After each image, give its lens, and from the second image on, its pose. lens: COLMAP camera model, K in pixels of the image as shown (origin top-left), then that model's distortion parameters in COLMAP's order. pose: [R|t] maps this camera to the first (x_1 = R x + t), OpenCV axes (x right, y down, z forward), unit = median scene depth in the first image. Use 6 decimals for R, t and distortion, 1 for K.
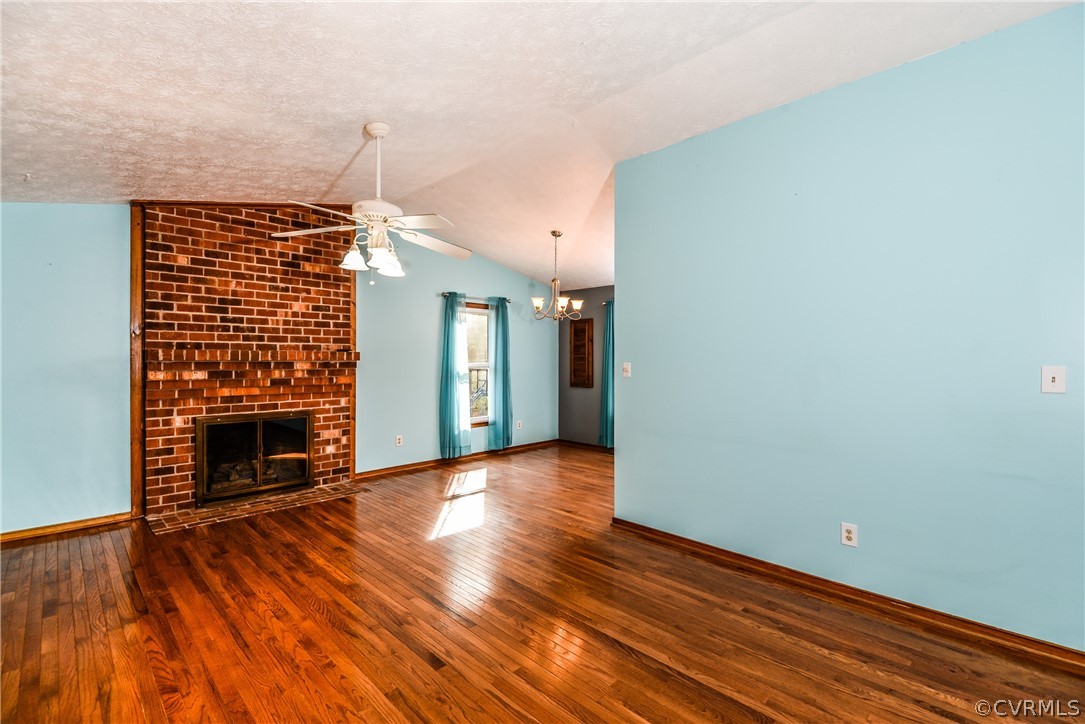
lens RADIAL K [[484.6, 0, 543.0], [0, 484.6, 359.3], [0, 0, 1]] dist [0.000070, -0.000086]
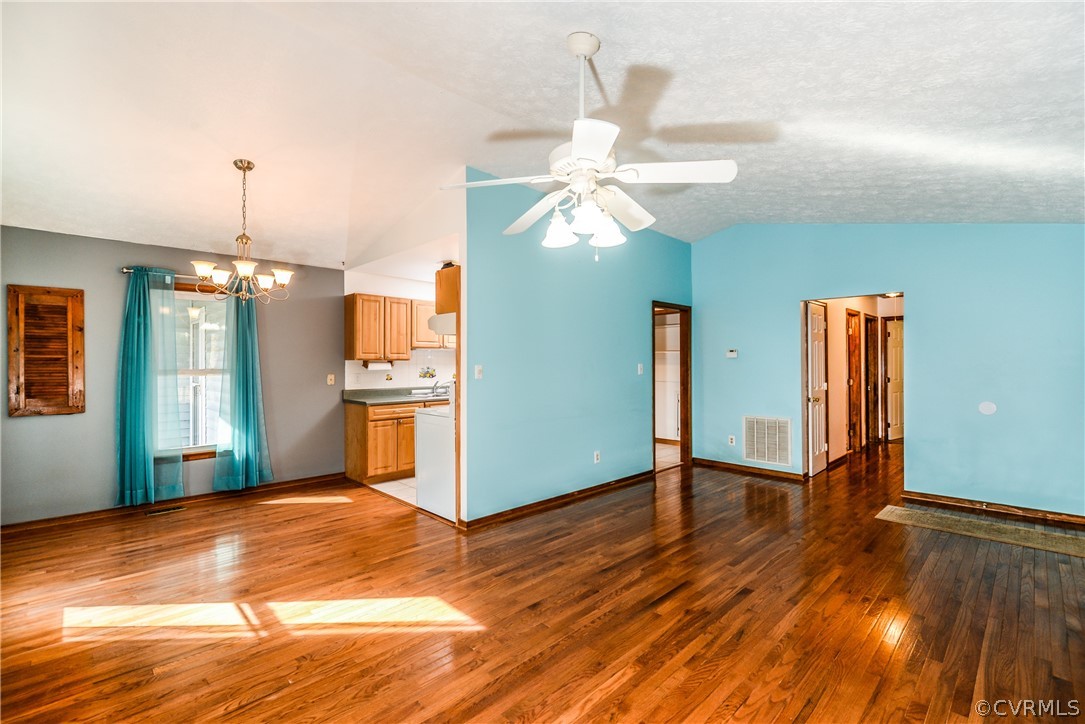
lens RADIAL K [[483.7, 0, 542.5], [0, 483.7, 362.0], [0, 0, 1]] dist [0.000606, -0.000177]
pose [[0.012229, -0.005173, 0.999912, -0.868857], [0.003839, 0.999979, 0.005126, -0.004781], [-0.999918, 0.003776, 0.012248, 0.865423]]
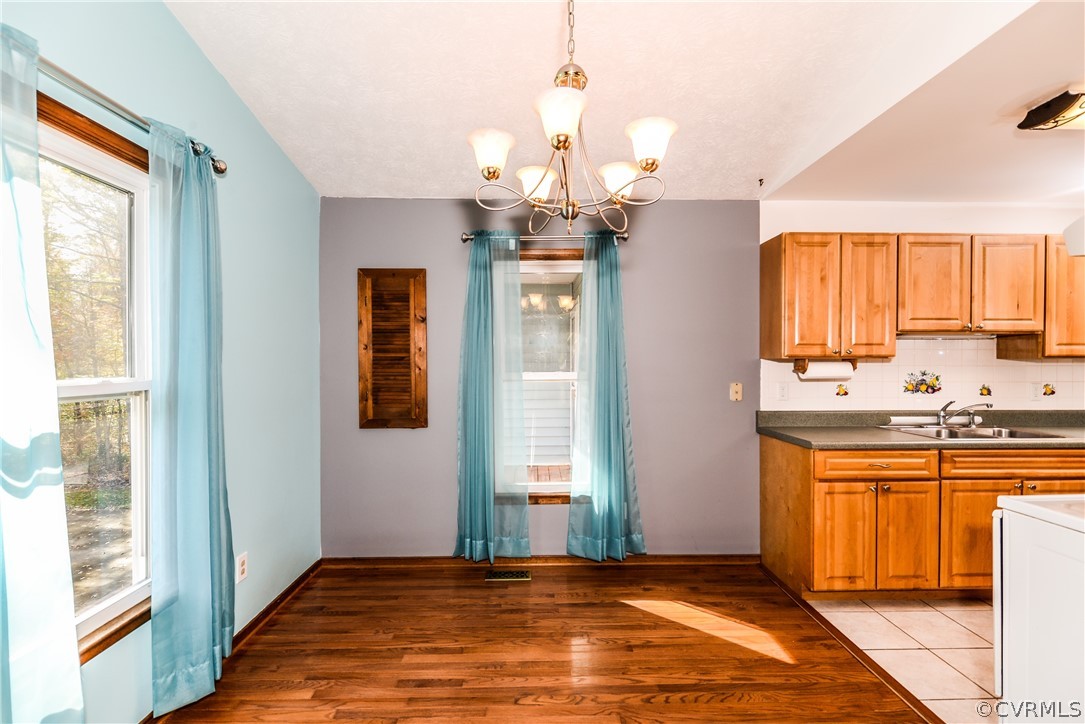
lens RADIAL K [[483.7, 0, 542.5], [0, 483.7, 362.0], [0, 0, 1]] dist [0.000606, -0.000177]
pose [[0.689480, -0.005915, 0.724281, -0.271758], [0.007017, 0.999974, 0.001486, -0.002899], [-0.724271, 0.004057, 0.689504, 1.179796]]
